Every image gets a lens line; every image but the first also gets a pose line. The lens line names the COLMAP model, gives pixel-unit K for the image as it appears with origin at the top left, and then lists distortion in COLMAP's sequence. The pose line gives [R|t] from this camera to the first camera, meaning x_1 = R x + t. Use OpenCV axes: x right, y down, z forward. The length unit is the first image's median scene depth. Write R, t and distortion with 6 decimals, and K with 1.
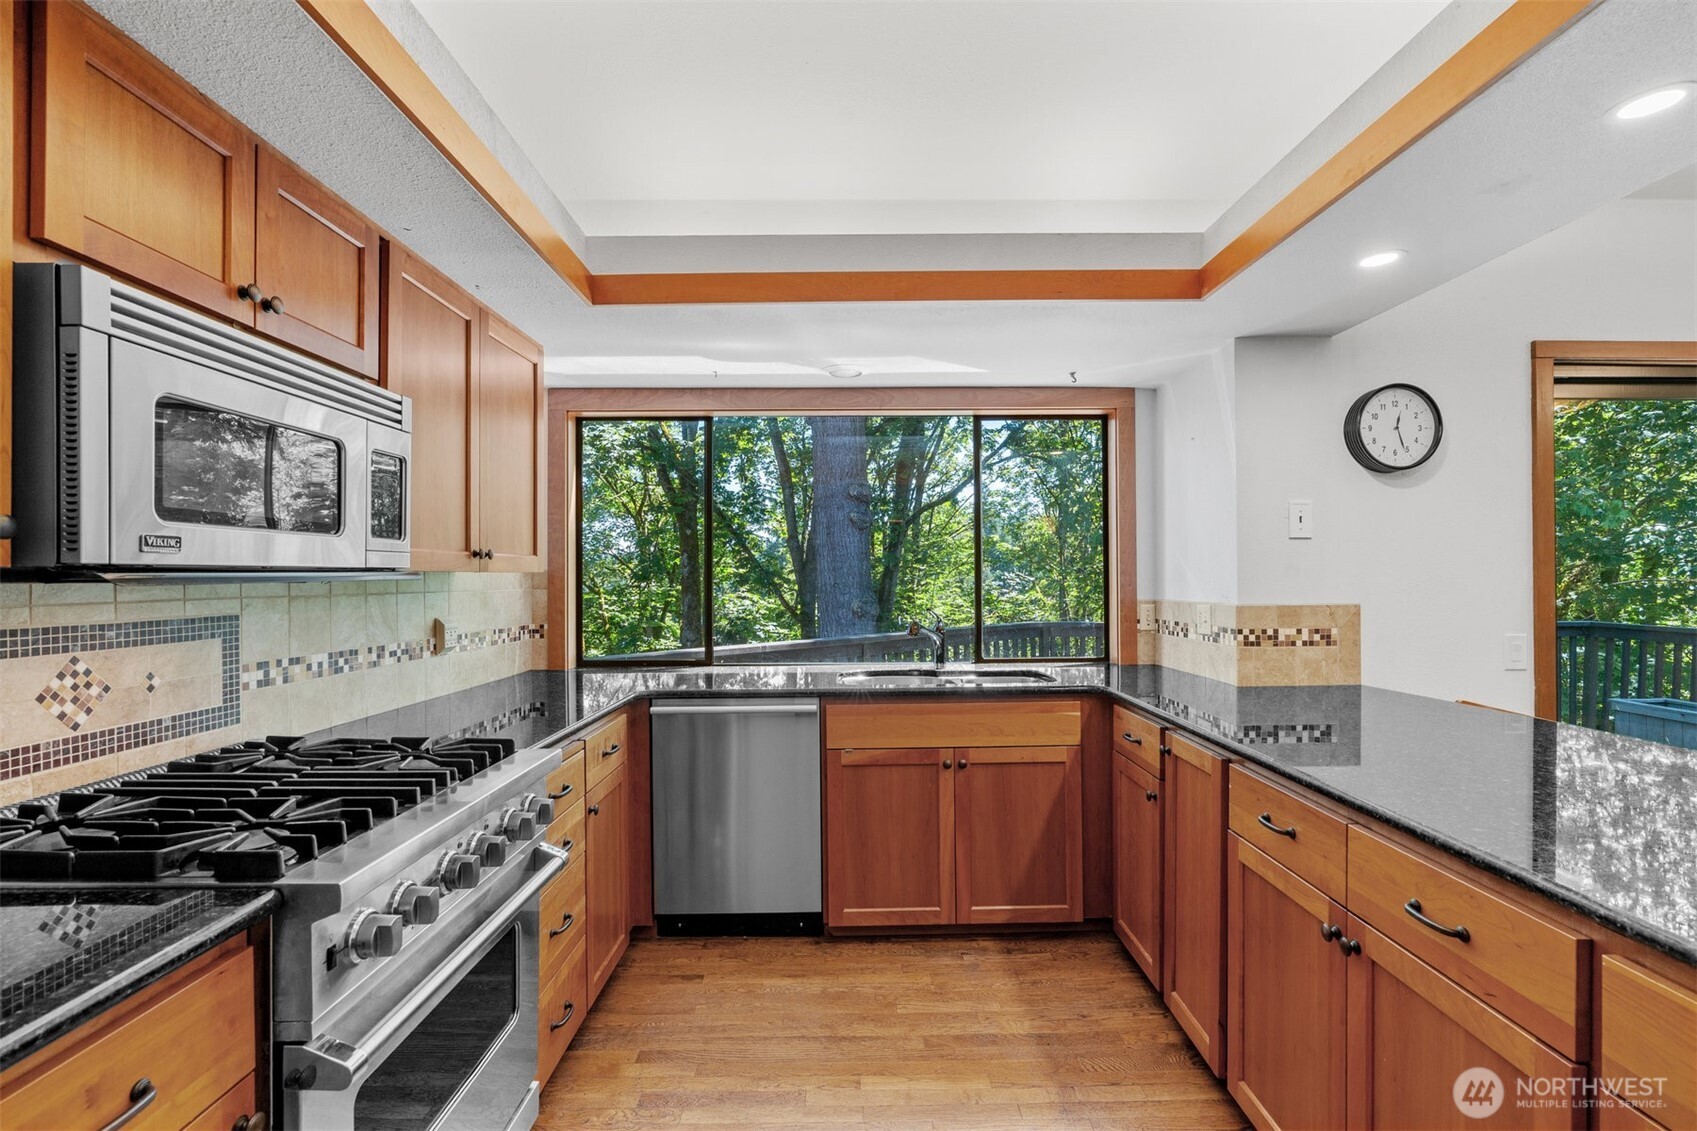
lens RADIAL K [[770.5, 0, 853.5], [0, 770.5, 576.5], [0, 0, 1]] dist [-0.001174, 0.000396]
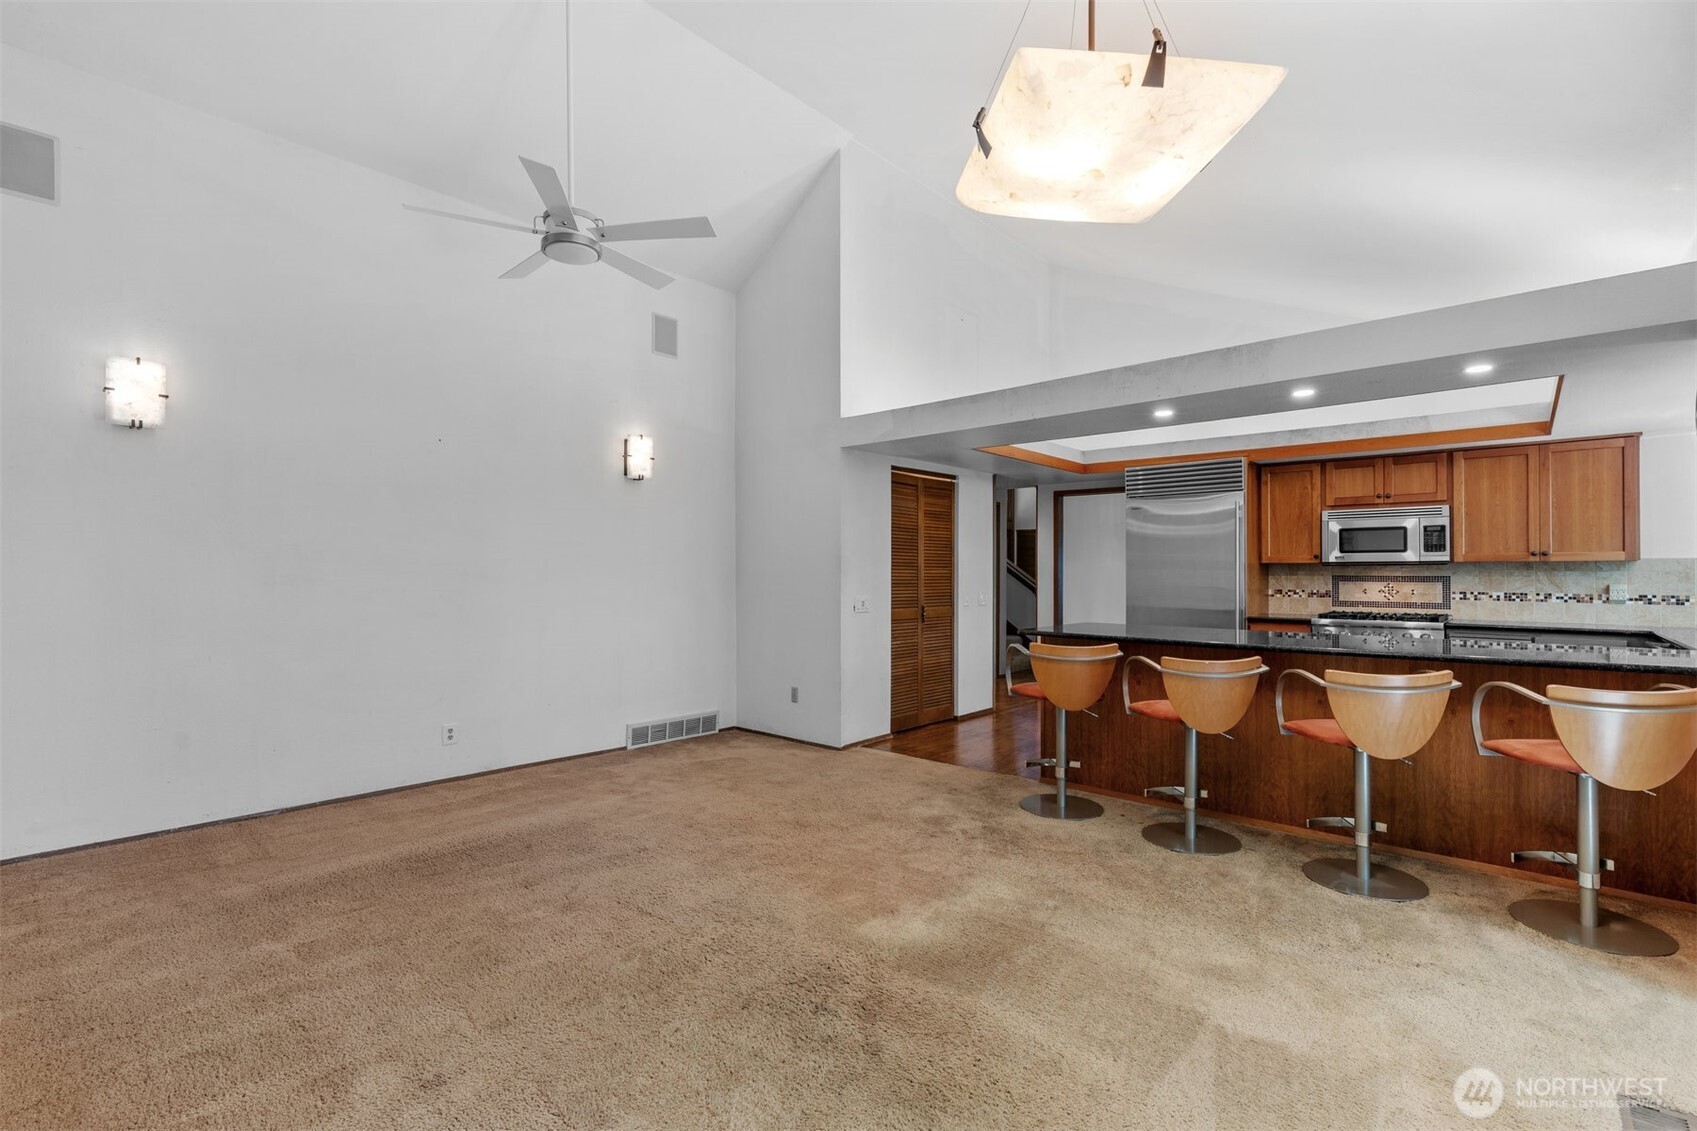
lens RADIAL K [[770.5, 0, 851.5], [0, 770.5, 566.3], [0, 0, 1]] dist [-0.001174, 0.000396]
pose [[-0.663811, -0.004617, -0.747886, 3.322501], [-0.000188, 0.999982, -0.006006, 0.029640], [0.747900, -0.003846, -0.663800, 1.281234]]
